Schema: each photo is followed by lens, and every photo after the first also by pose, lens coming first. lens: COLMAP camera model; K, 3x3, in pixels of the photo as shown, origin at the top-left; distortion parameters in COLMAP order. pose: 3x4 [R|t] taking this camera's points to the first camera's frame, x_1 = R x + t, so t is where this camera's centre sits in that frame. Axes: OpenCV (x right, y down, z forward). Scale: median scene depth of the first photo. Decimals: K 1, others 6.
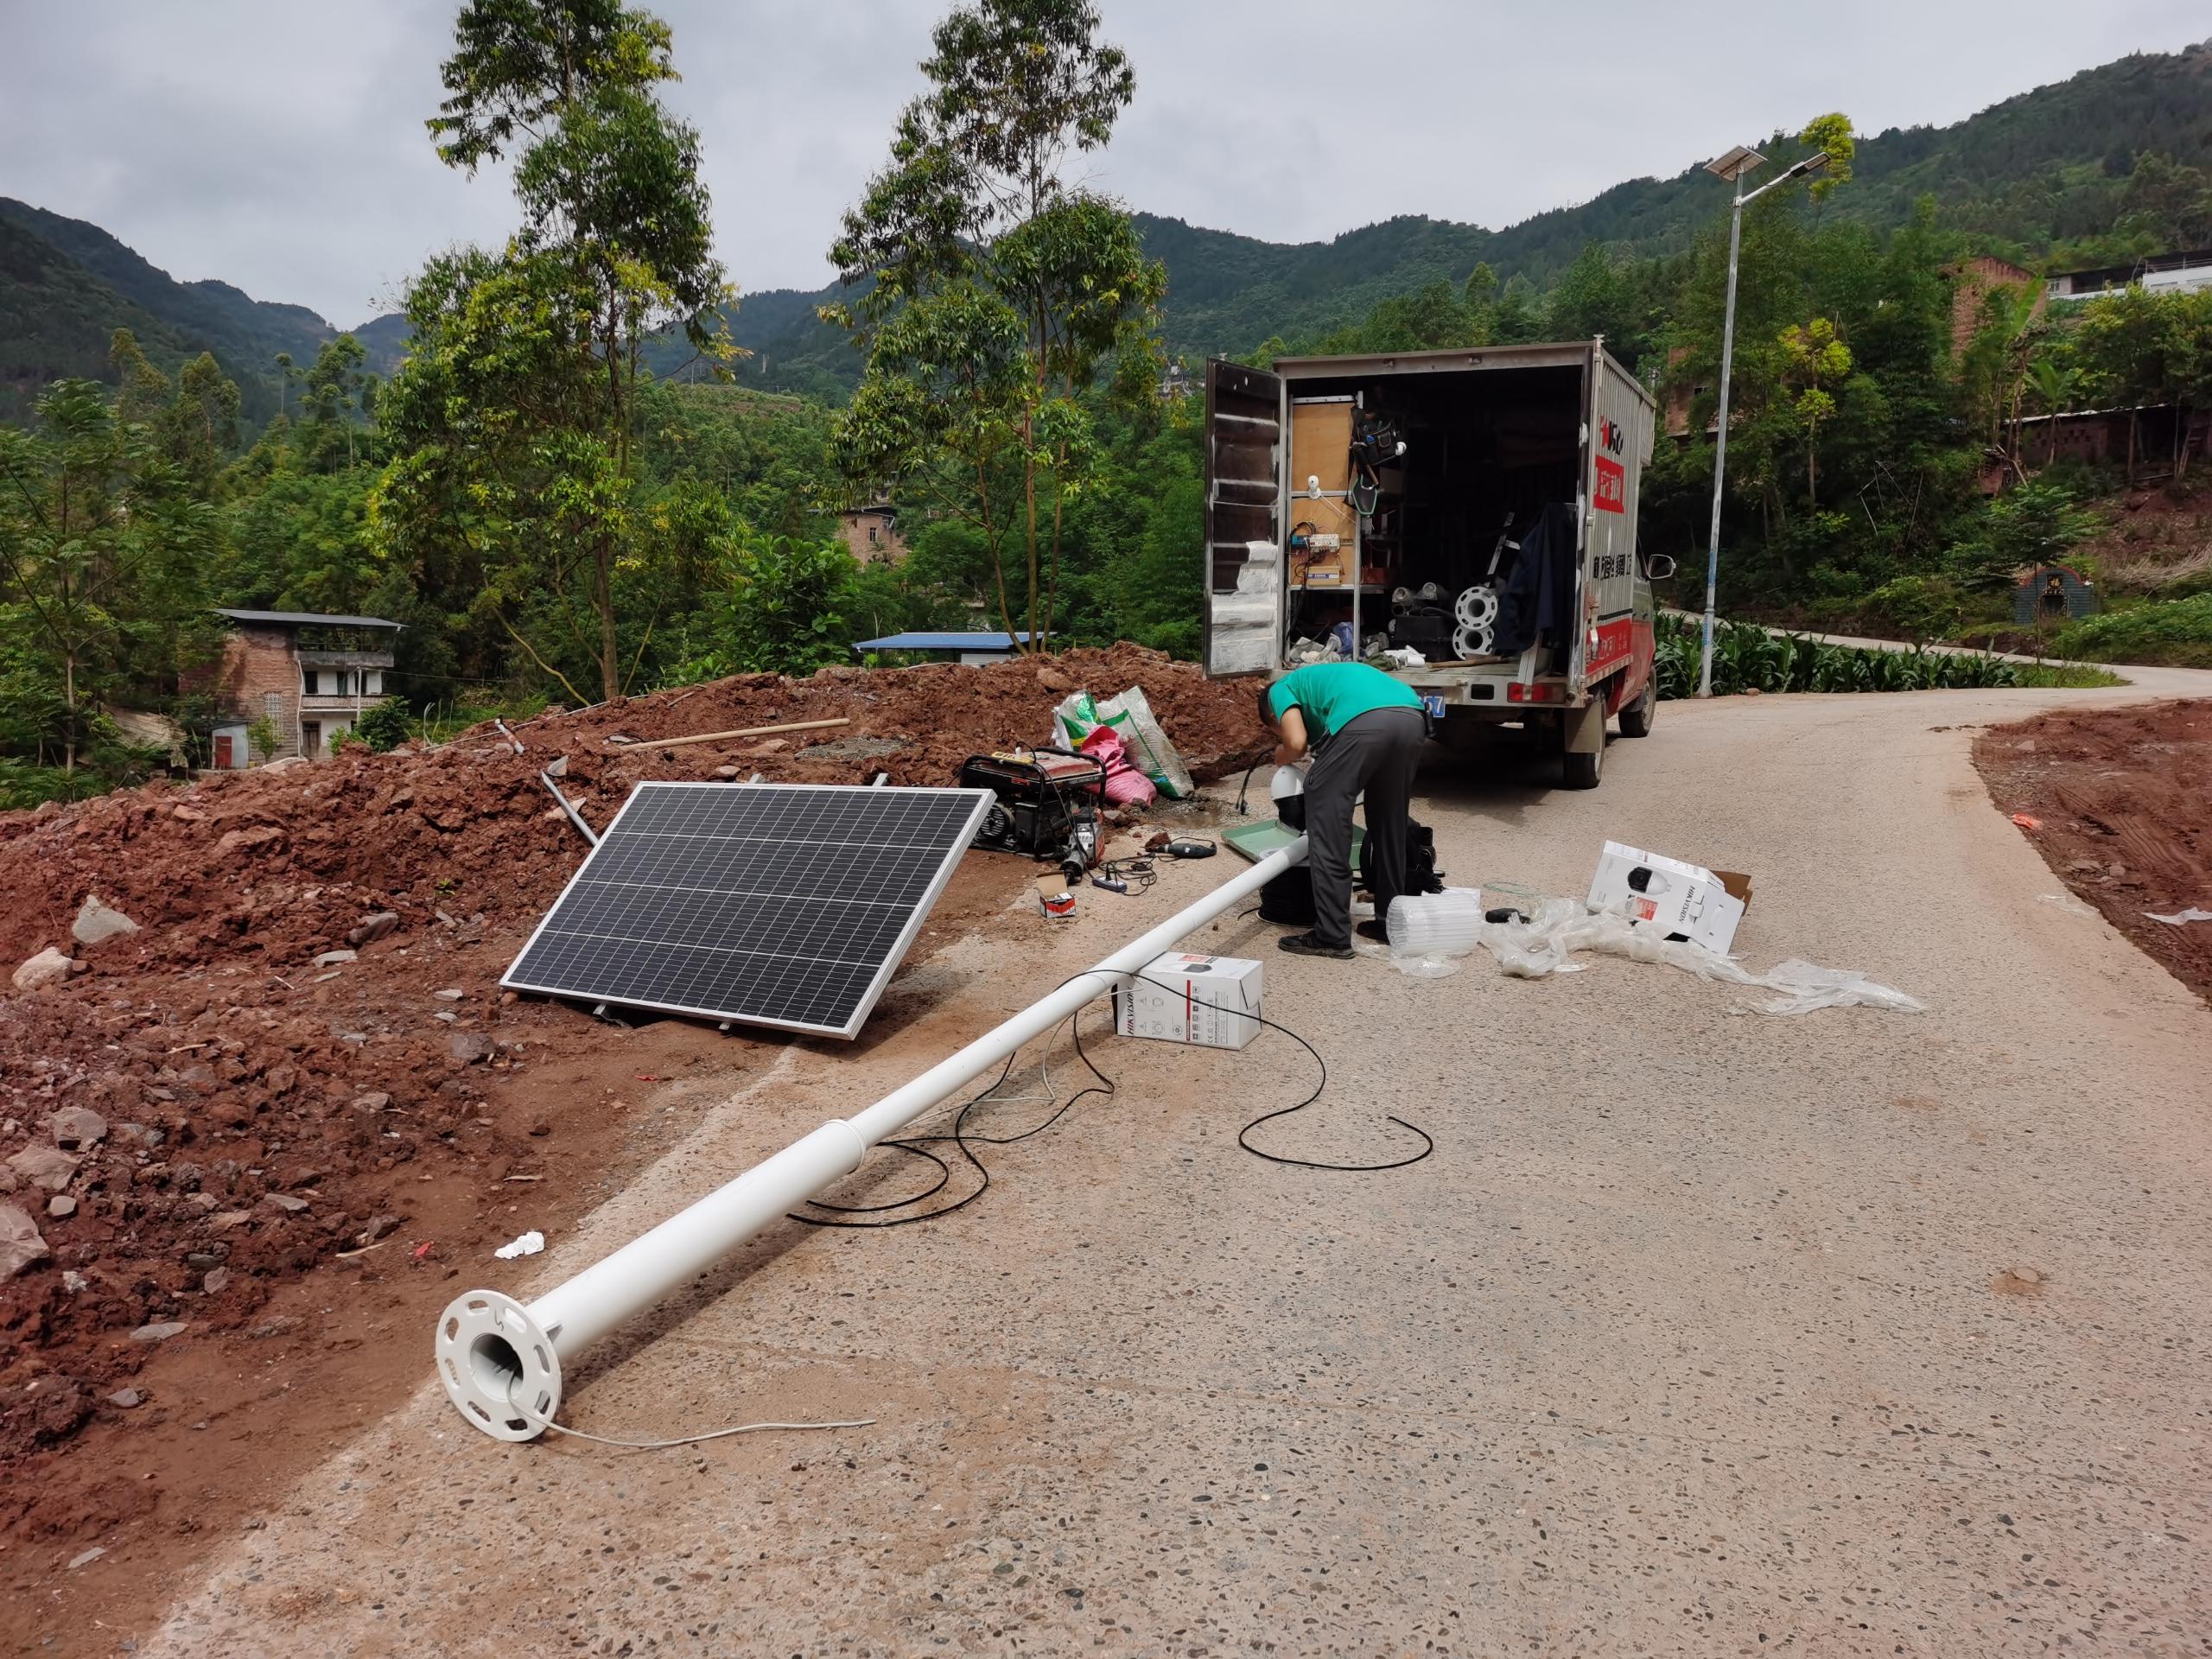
lens RADIAL K [[1682.2, 0, 1106.0], [0, 1682.2, 829.5], [0, 0, 1]] dist [0.059822, -0.057793]
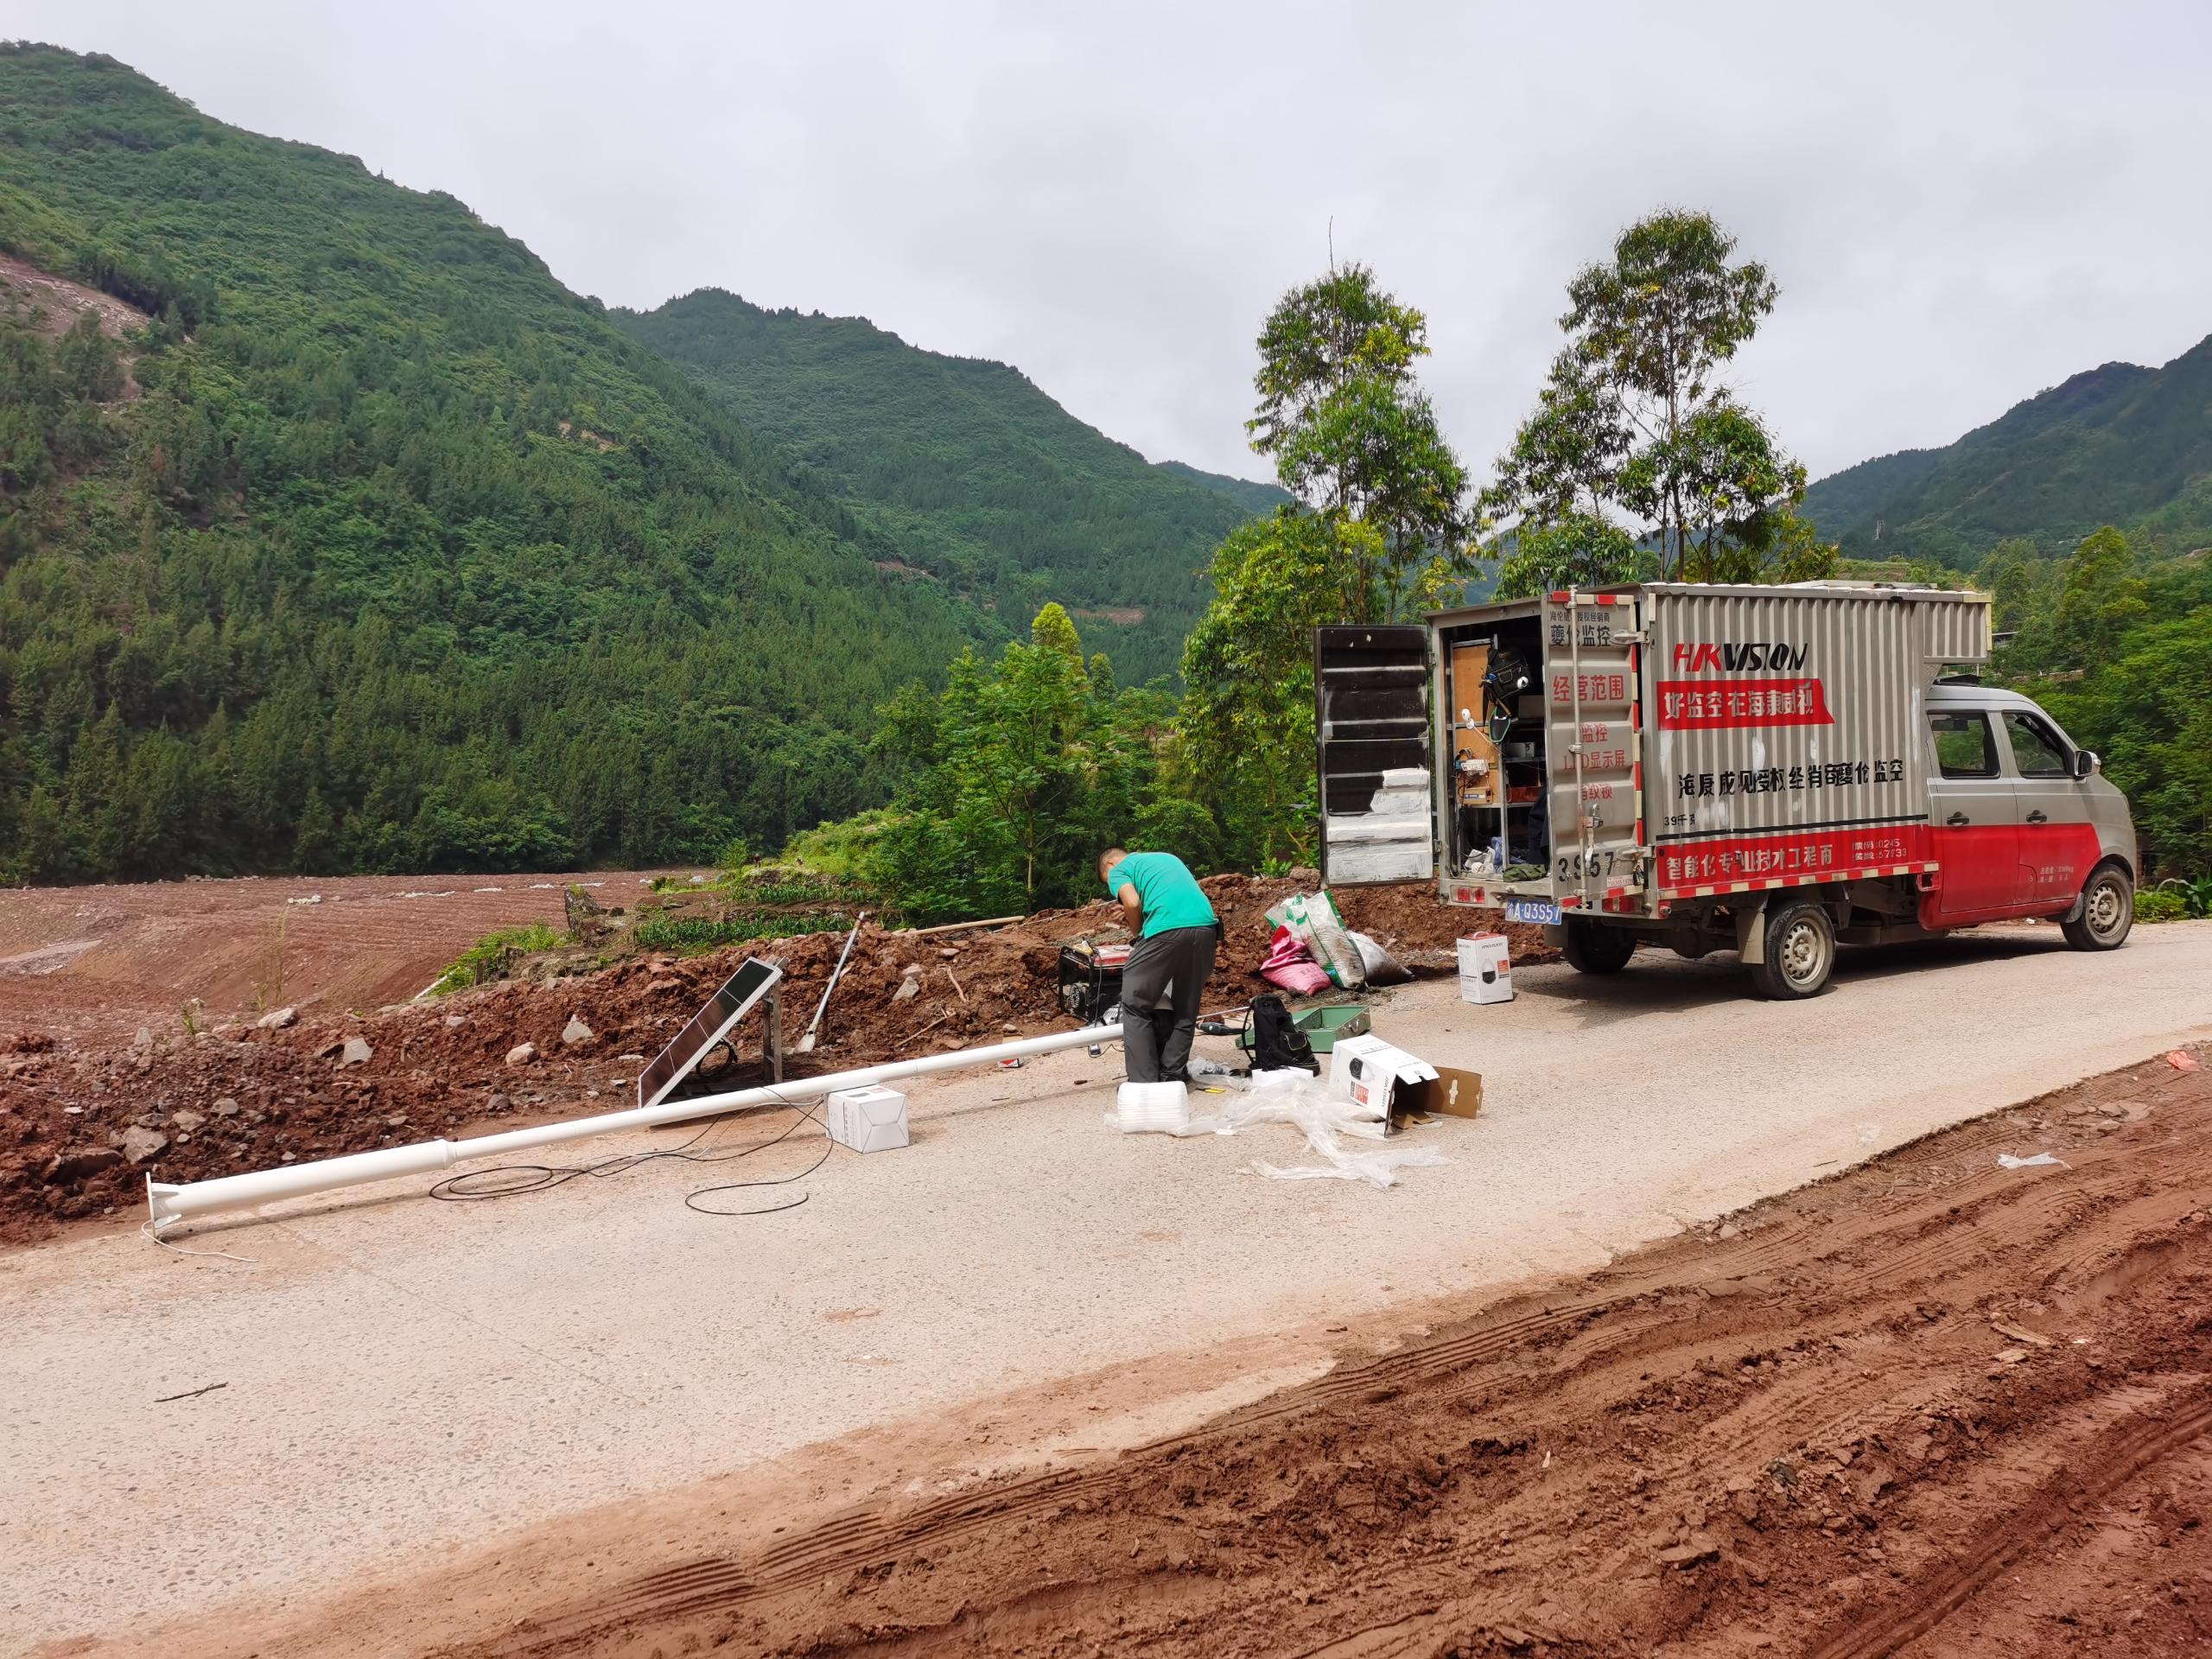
lens RADIAL K [[1682.2, 0, 1106.0], [0, 1682.2, 829.5], [0, 0, 1]] dist [0.059822, -0.057793]
pose [[0.813425, -0.010313, -0.581578, 0.595796], [-0.052526, 0.994455, -0.091101, -0.013731], [0.579293, 0.104652, 0.808373, -0.047429]]
